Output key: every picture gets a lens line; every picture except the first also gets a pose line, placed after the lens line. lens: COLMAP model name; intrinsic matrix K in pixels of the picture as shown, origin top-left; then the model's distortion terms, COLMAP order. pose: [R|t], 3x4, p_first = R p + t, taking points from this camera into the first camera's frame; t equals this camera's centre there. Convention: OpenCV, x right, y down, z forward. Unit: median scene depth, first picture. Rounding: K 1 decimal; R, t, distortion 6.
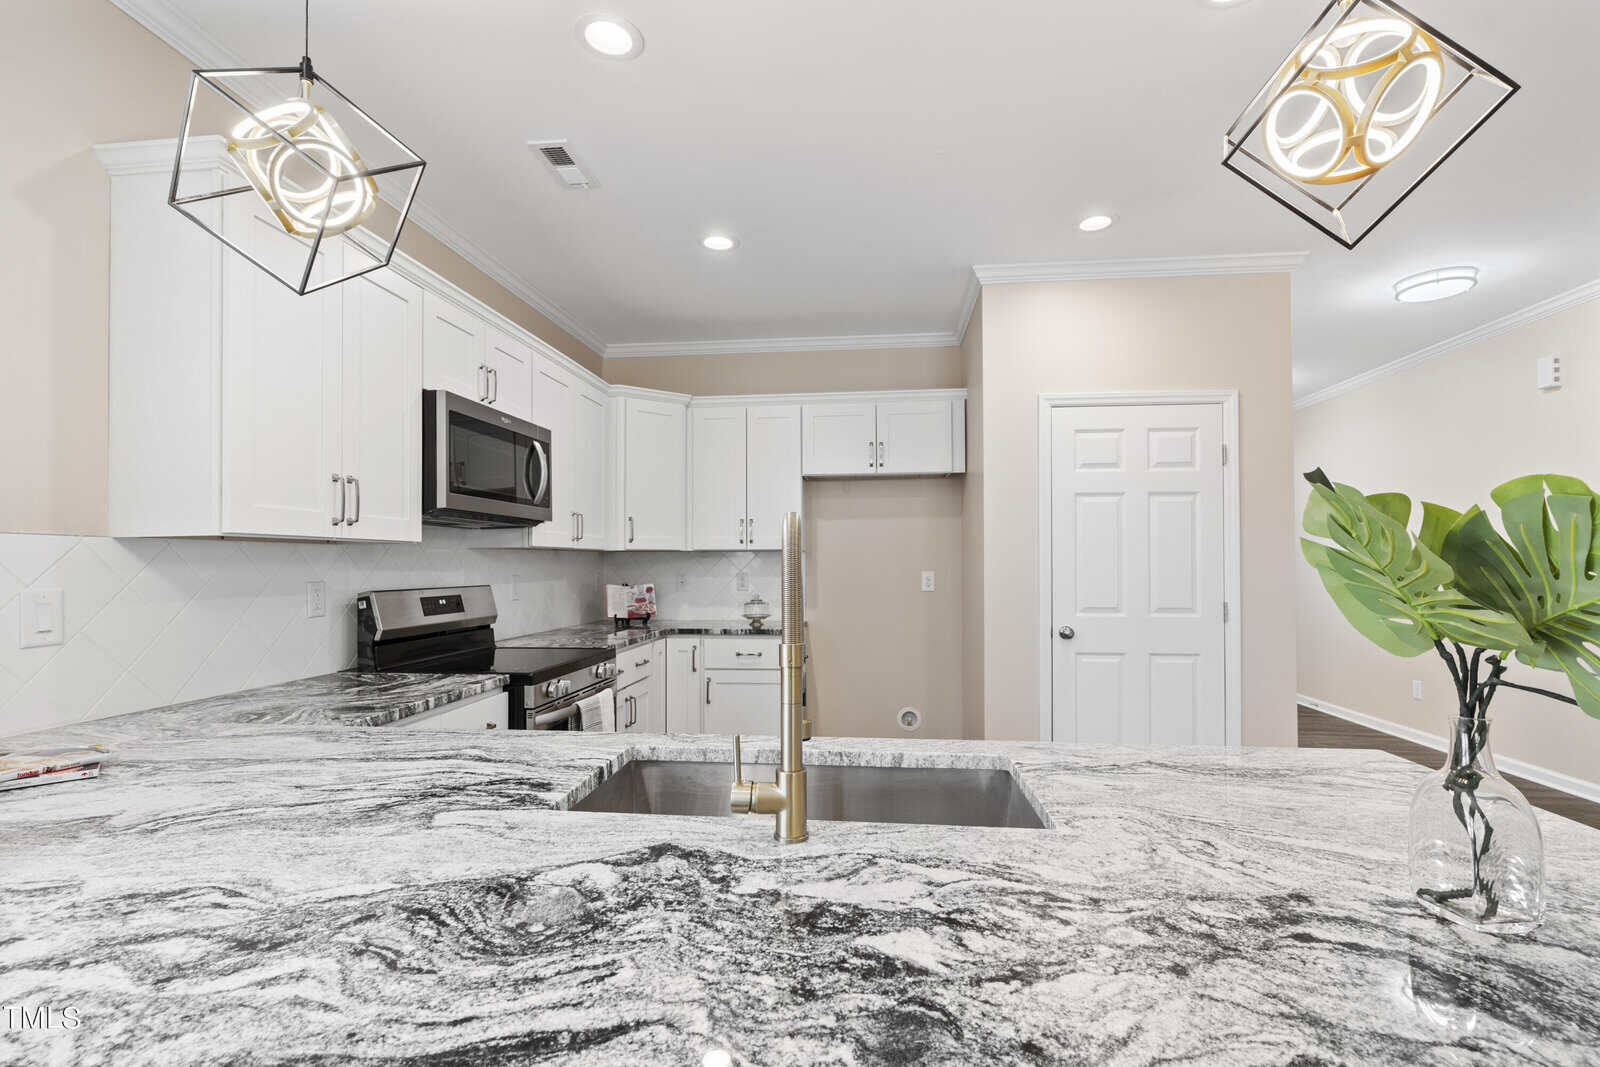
lens RADIAL K [[721.7, 0, 810.2], [0, 721.7, 557.0], [0, 0, 1]] dist [-0.004928, 0.002647]
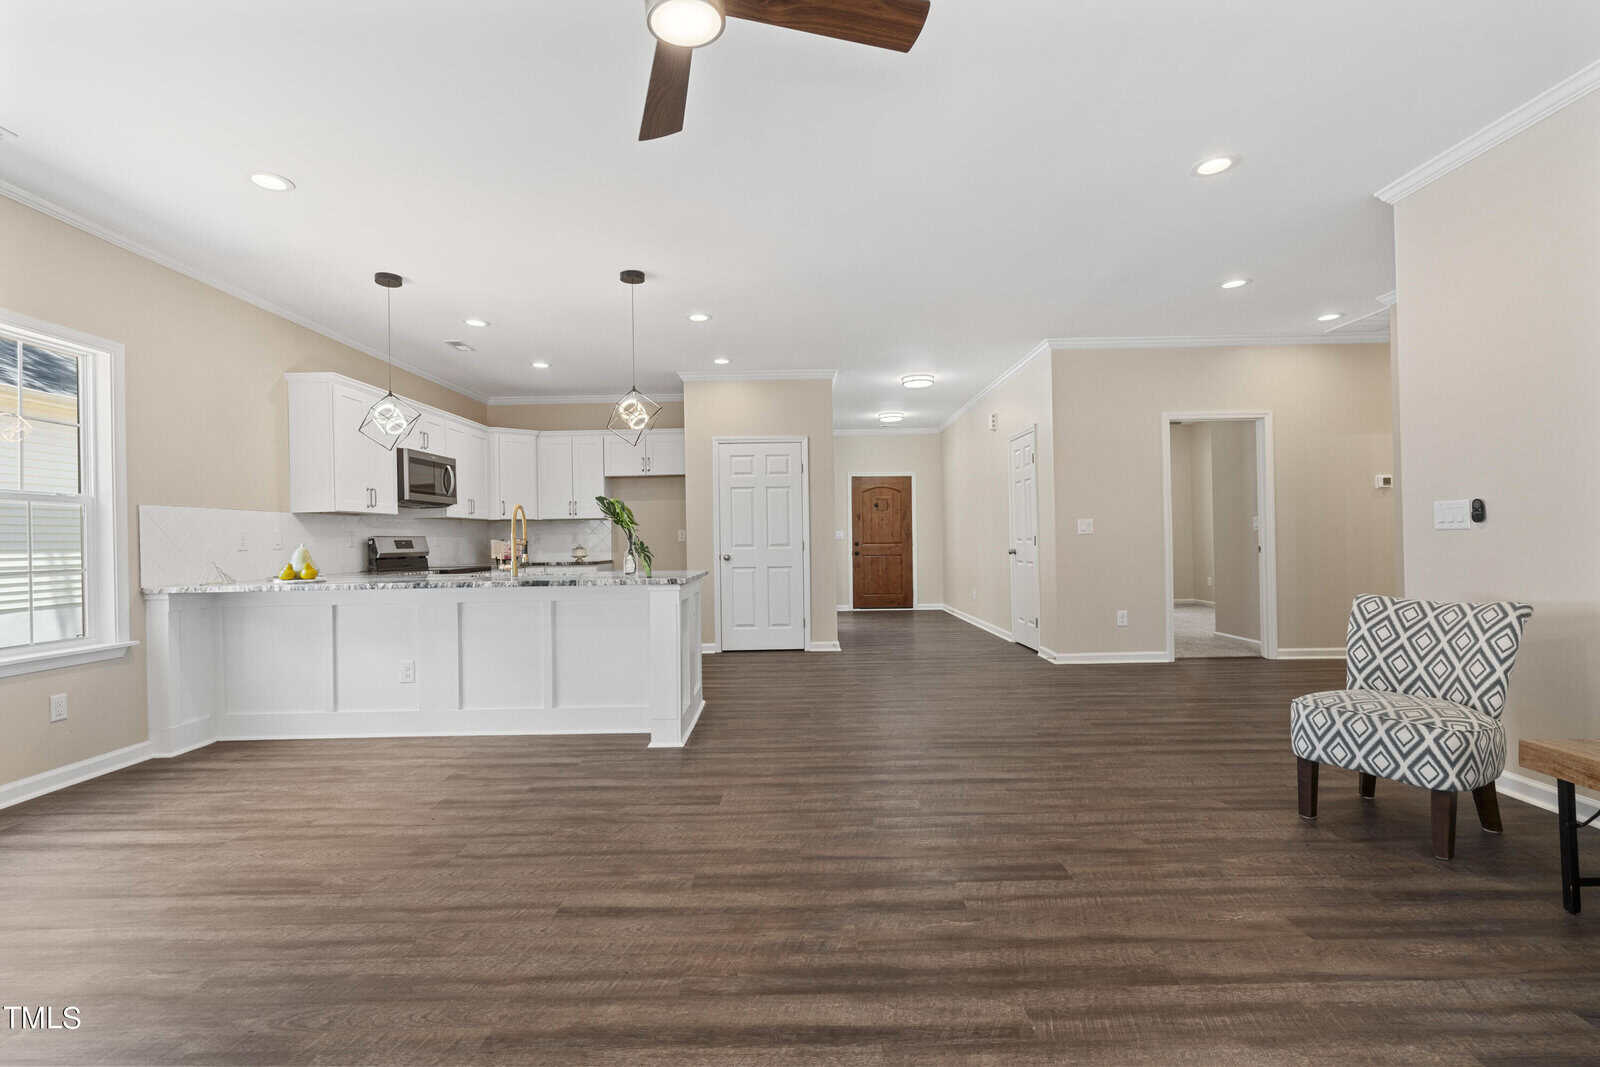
lens RADIAL K [[721.7, 0, 791.9], [0, 721.7, 532.5], [0, 0, 1]] dist [-0.004928, 0.002647]
pose [[0.996007, -0.012651, 0.088375, 0.527742], [0.012590, 0.999920, 0.001242, 0.052358], [-0.088383, -0.000125, 0.996087, -1.454185]]
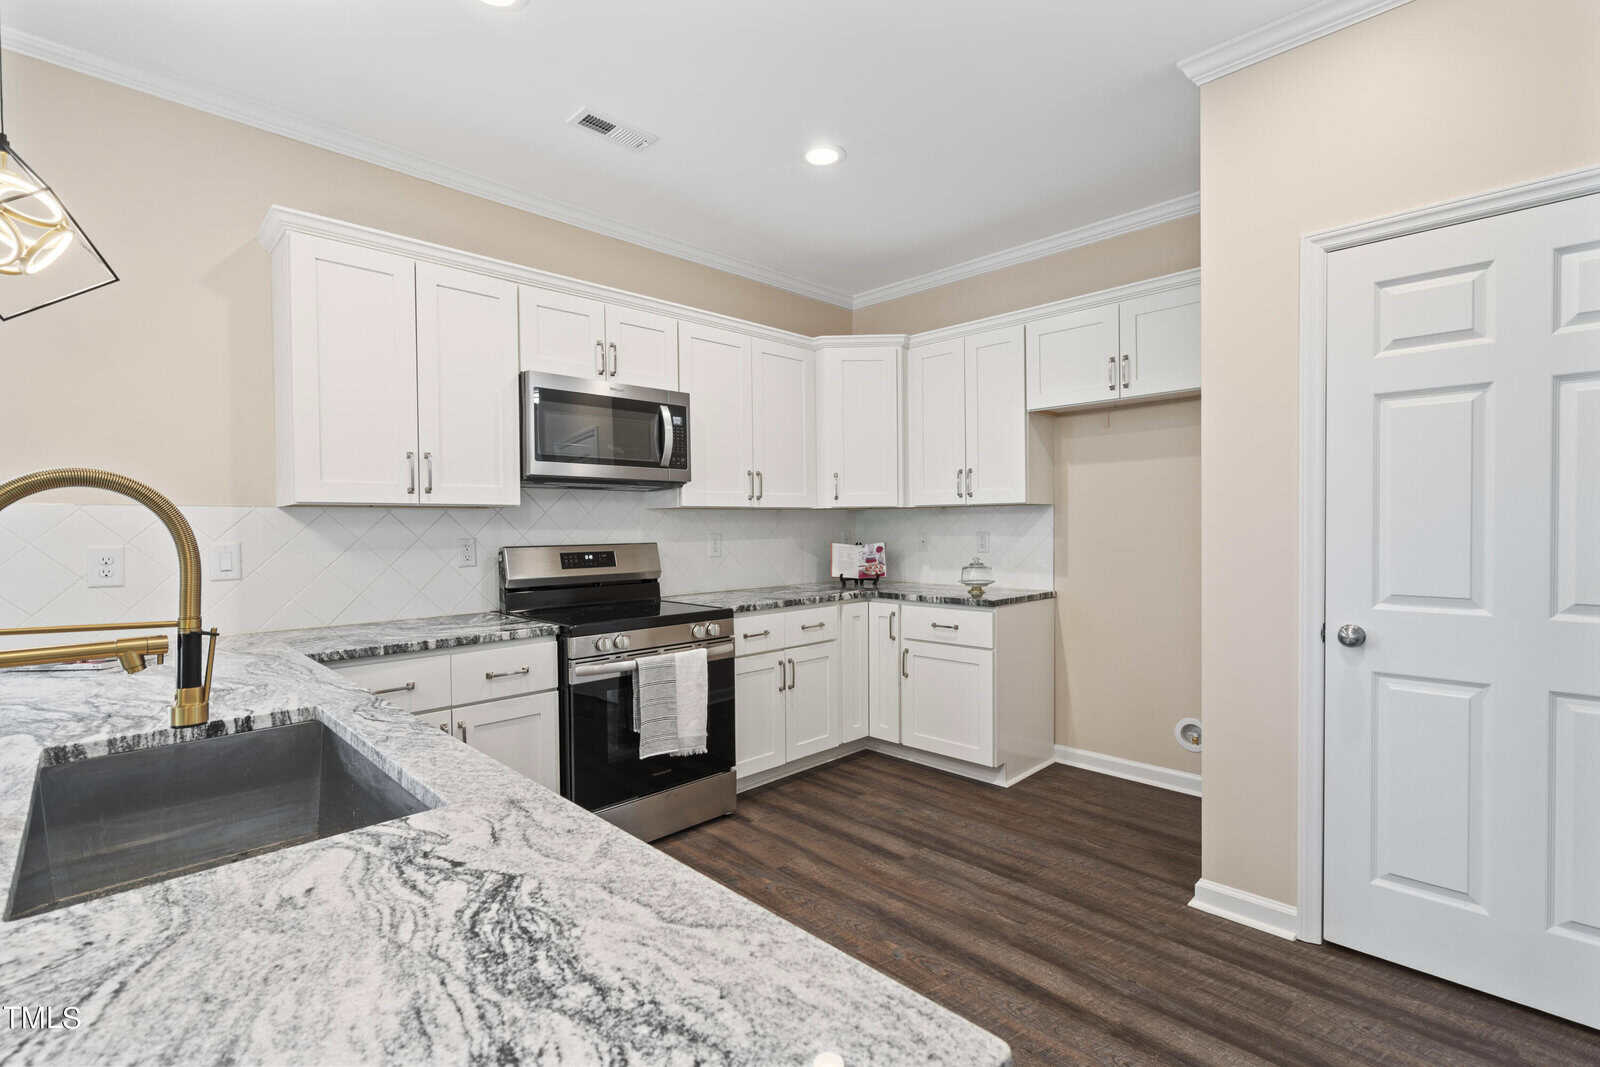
lens RADIAL K [[721.7, 0, 804.8], [0, 721.7, 533.7], [0, 0, 1]] dist [-0.004928, 0.002647]
pose [[0.775336, 0.005190, -0.631527, 0.566127], [0.012037, 0.999663, 0.022994, 0.004722], [0.631434, -0.025429, 0.775012, 0.407342]]
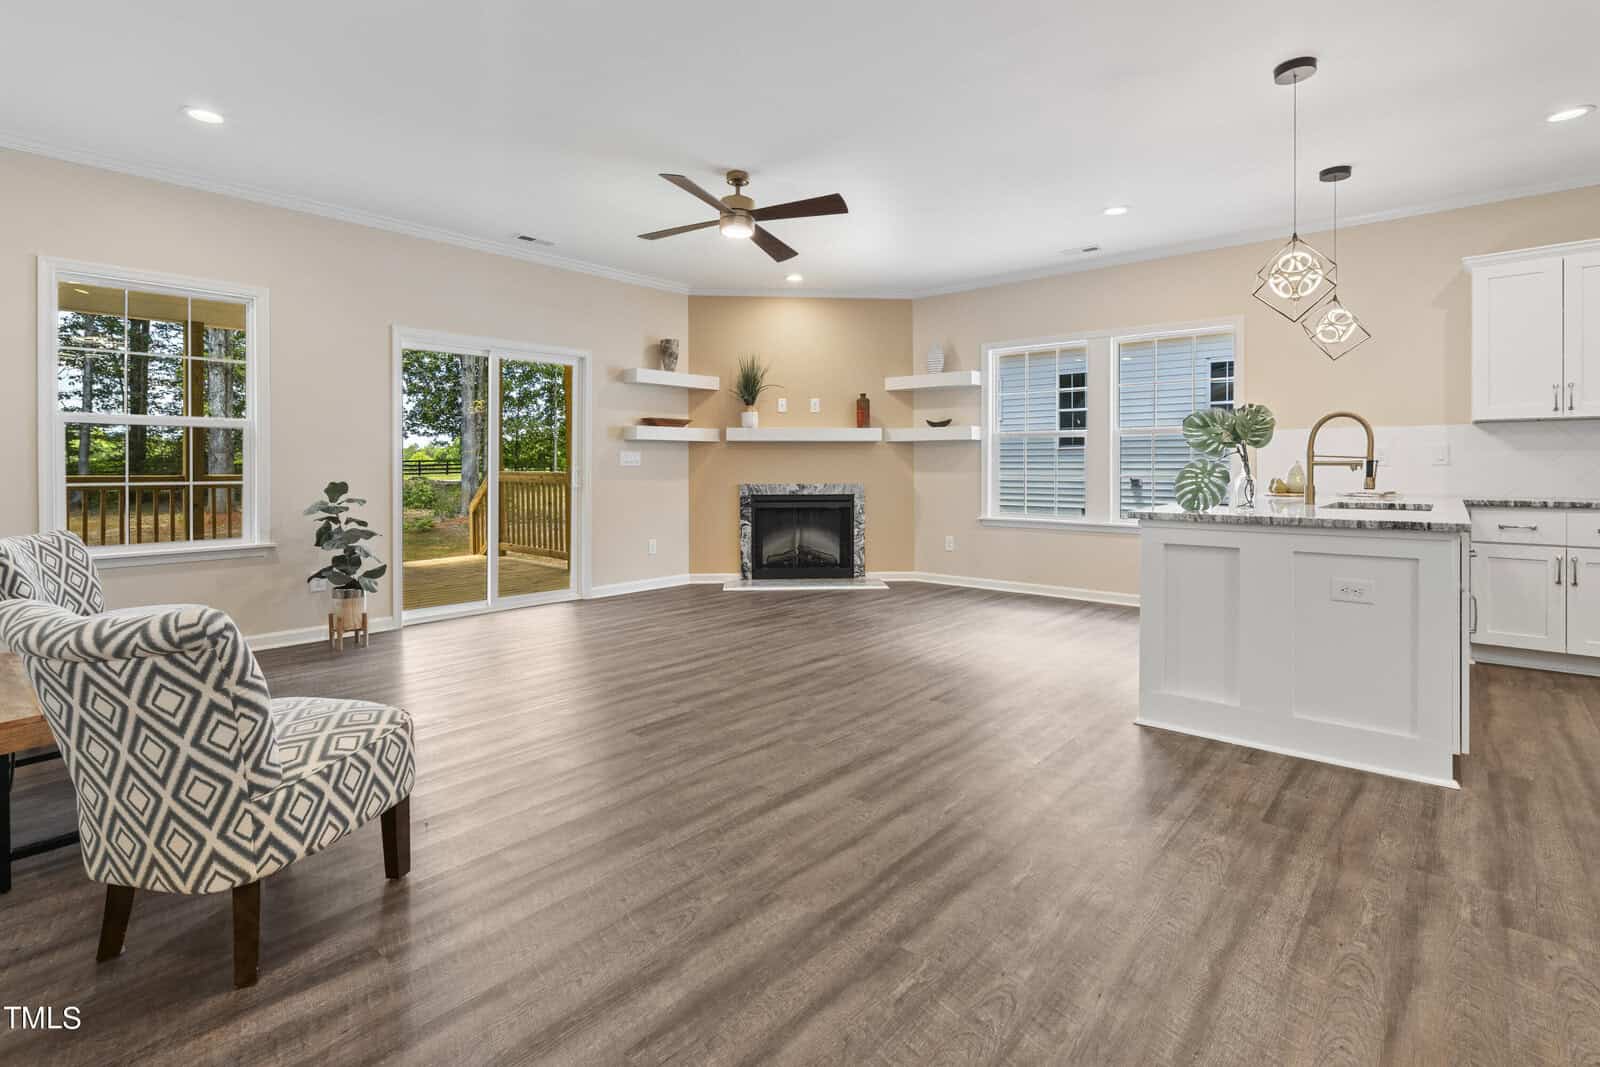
lens RADIAL K [[763.1, 0, 795.4], [0, 763.1, 471.2], [0, 0, 1]] dist [-0.013560, 0.002459]
pose [[-0.580397, 0.008935, -0.814285, 1.853567], [0.011364, 0.999931, 0.002872, 0.074788], [0.814255, -0.007587, -0.580458, 0.455171]]
